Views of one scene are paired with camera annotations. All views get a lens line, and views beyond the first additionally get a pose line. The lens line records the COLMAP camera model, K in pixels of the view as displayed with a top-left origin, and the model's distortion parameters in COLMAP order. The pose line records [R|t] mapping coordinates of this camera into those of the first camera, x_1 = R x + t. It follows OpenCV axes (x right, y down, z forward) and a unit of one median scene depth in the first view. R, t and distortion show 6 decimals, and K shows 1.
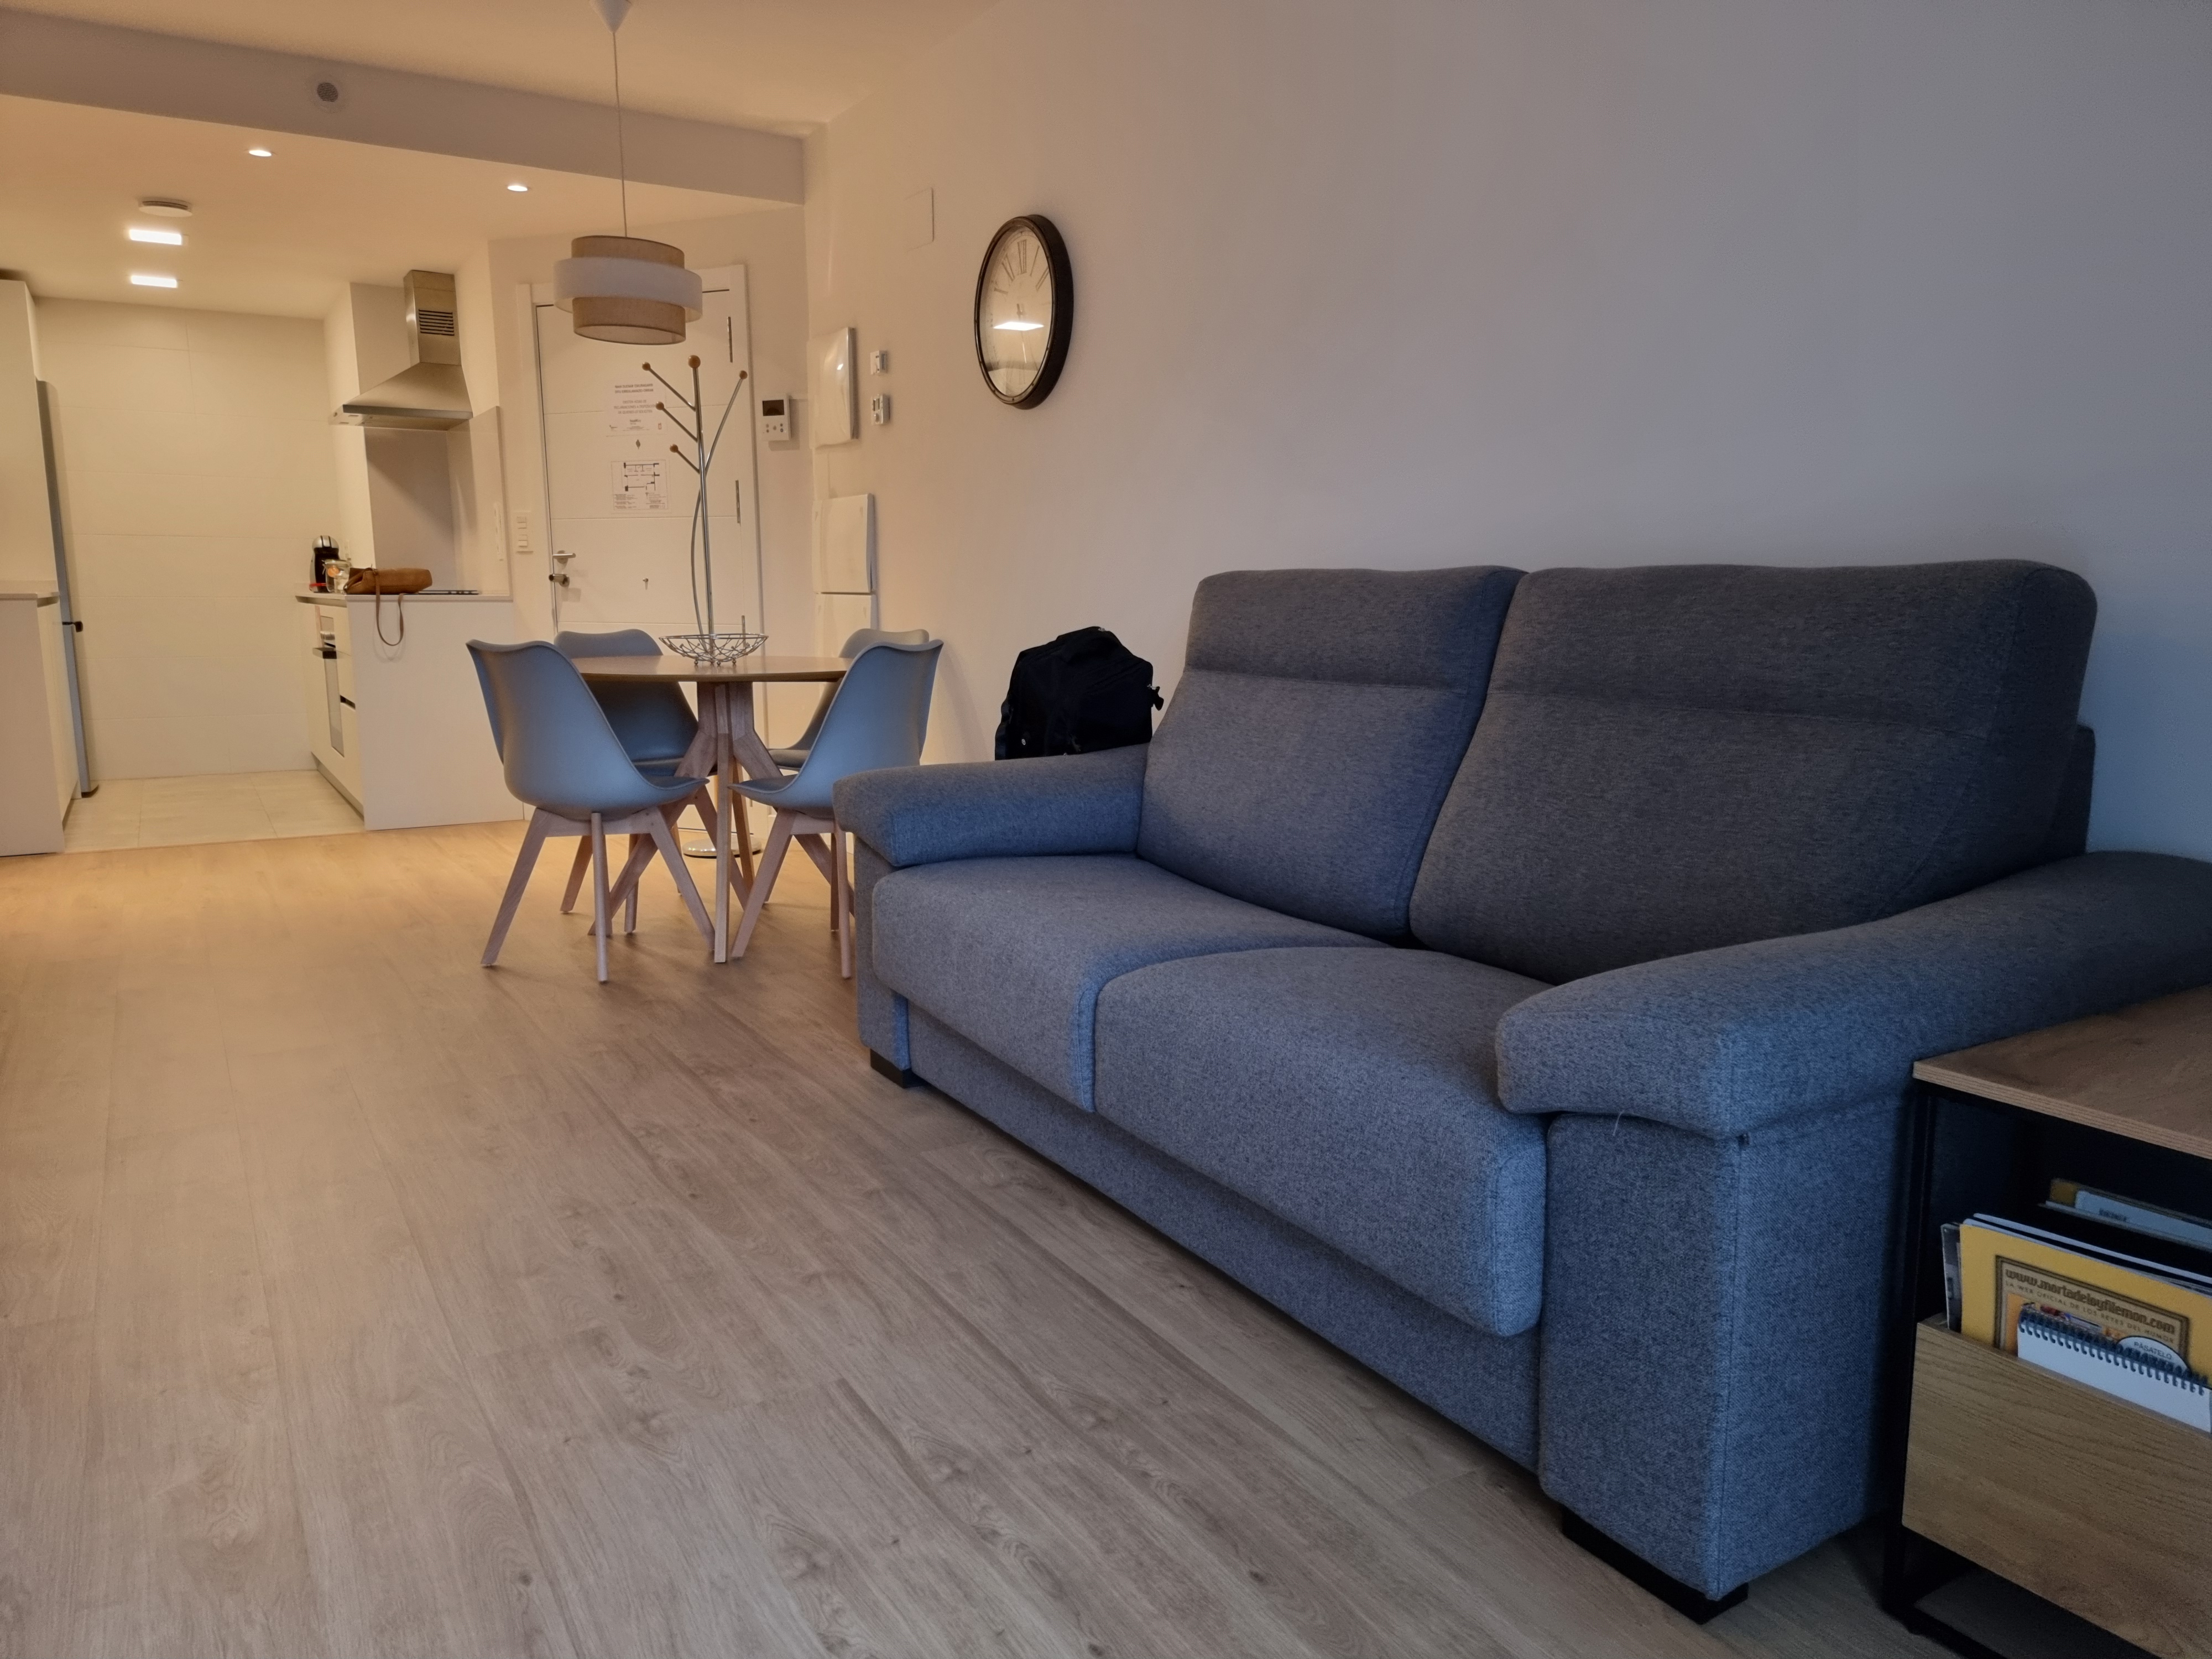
lens RADIAL K [[1534.4, 0, 1112.5], [0, 1534.4, 828.6], [0, 0, 1]] dist [0.078640, -0.061329]
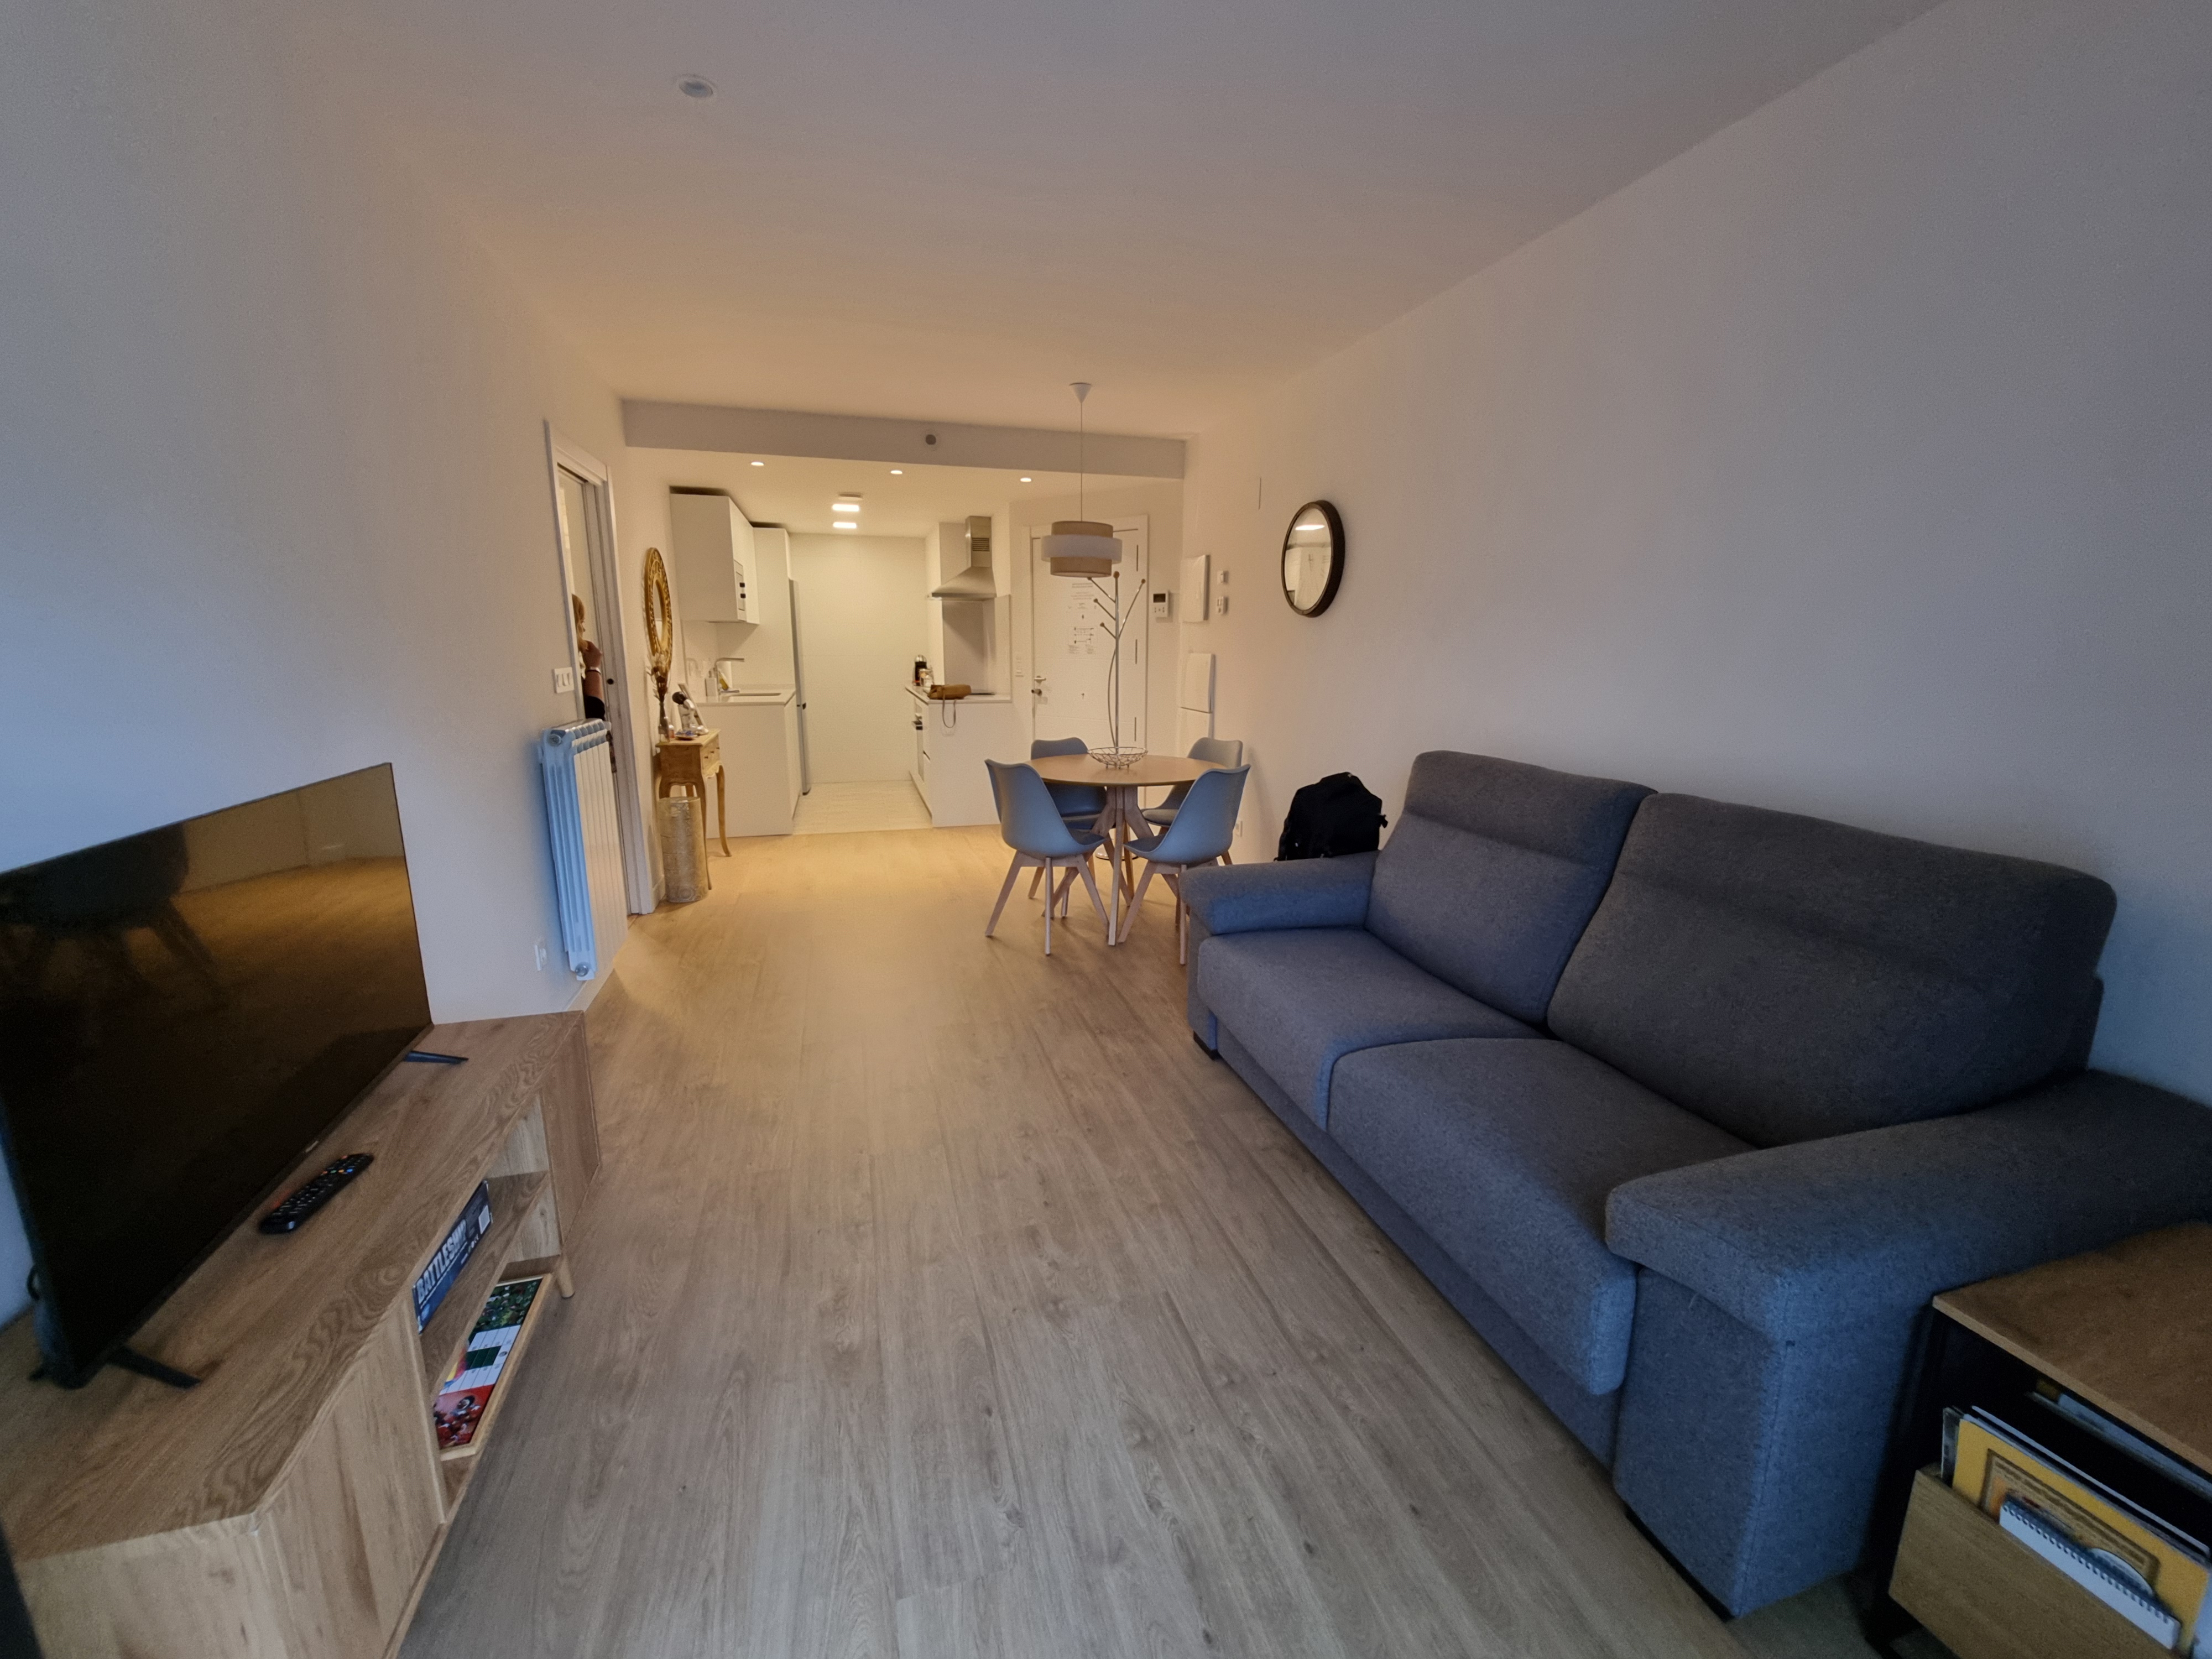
lens RADIAL K [[909.5, 0, 1116.0], [0, 909.5, 825.2], [0, 0, 1]] dist [-0.007647, 0.002376]
pose [[0.967209, 0.057495, -0.247388, -0.008556], [-0.047279, 0.997773, 0.047048, -0.155035], [0.249543, -0.033809, 0.967773, 0.030233]]
